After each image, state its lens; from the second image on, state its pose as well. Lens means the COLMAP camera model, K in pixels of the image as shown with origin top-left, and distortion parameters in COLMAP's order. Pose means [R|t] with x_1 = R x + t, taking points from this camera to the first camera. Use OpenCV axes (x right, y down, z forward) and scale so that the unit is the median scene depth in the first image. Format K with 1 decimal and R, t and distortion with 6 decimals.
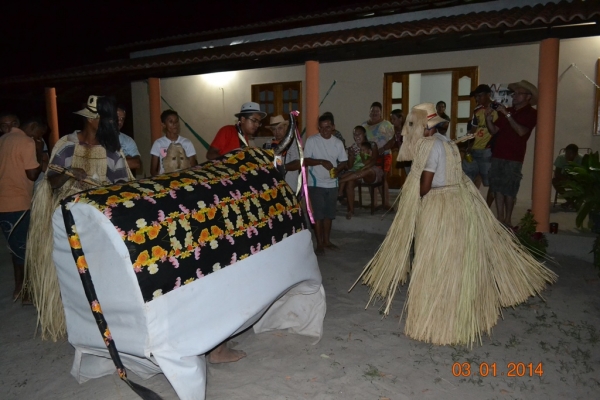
lens RADIAL K [[463.5, 0, 301.0], [0, 463.5, 201.6], [0, 0, 1]] dist [-0.012706, 0.007319]
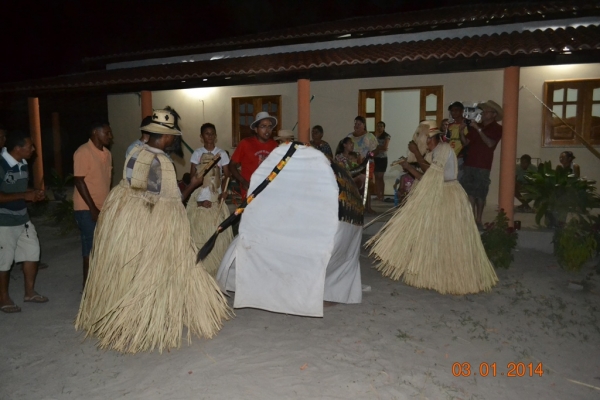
lens RADIAL K [[463.5, 0, 302.2], [0, 463.5, 200.7], [0, 0, 1]] dist [-0.012706, 0.007319]
pose [[0.993946, -0.008279, 0.109556, -0.124334], [0.010895, 0.999669, -0.023296, 0.015124], [-0.109327, 0.024348, 0.993708, -0.112051]]
